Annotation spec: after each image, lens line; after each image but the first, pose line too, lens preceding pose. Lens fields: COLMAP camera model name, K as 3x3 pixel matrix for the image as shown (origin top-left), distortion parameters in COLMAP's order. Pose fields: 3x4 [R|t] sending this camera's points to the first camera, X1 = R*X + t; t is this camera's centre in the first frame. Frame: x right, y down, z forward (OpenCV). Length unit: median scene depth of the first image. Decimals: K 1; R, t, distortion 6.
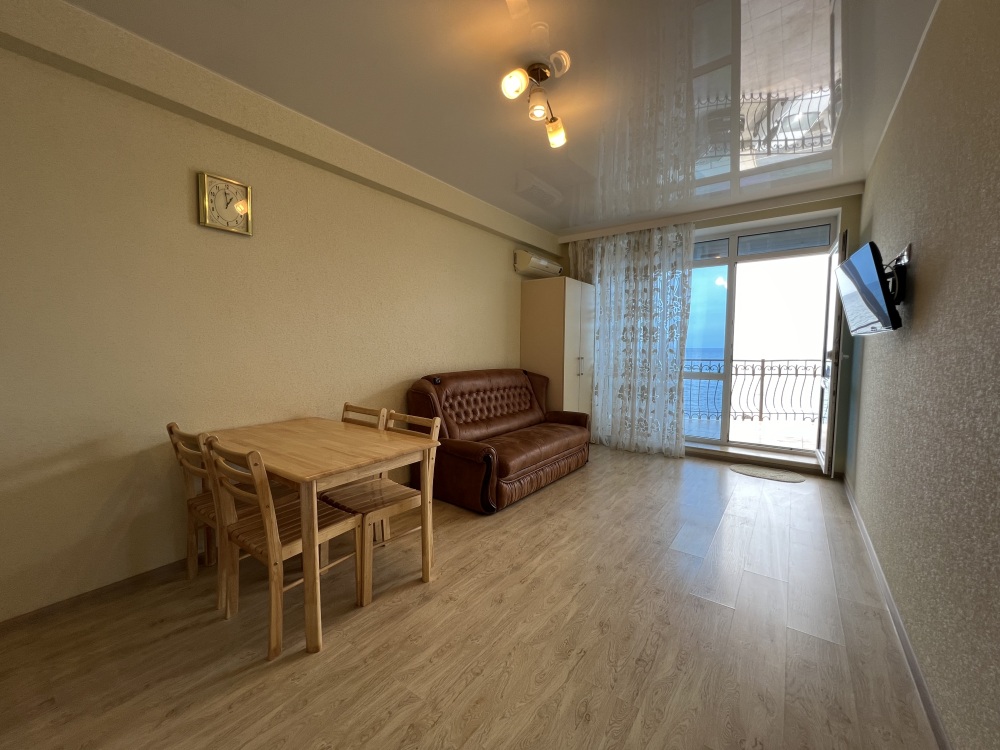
lens RADIAL K [[399.8, 0, 495.3], [0, 399.8, 372.7], [0, 0, 1]] dist [-0.003249, 0.000366]
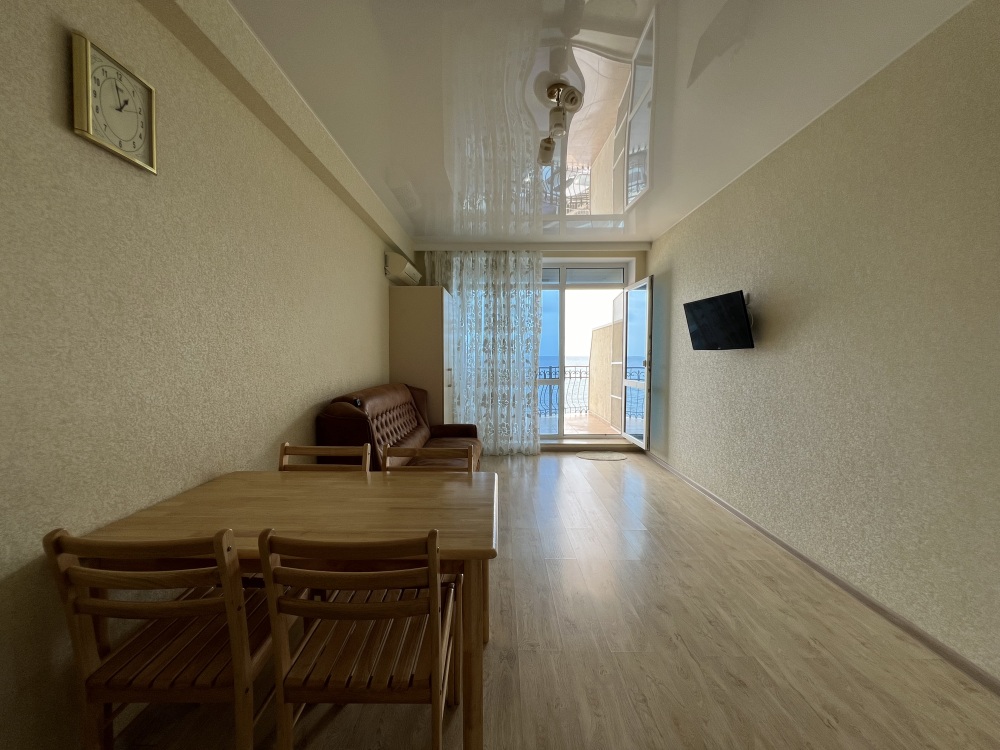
lens RADIAL K [[399.8, 0, 494.8], [0, 399.8, 373.6], [0, 0, 1]] dist [-0.003249, 0.000366]
pose [[0.810372, -0.030476, 0.585123, -0.291419], [0.041371, 0.999130, -0.005258, -0.016979], [-0.584453, 0.028468, 0.810928, 0.132394]]
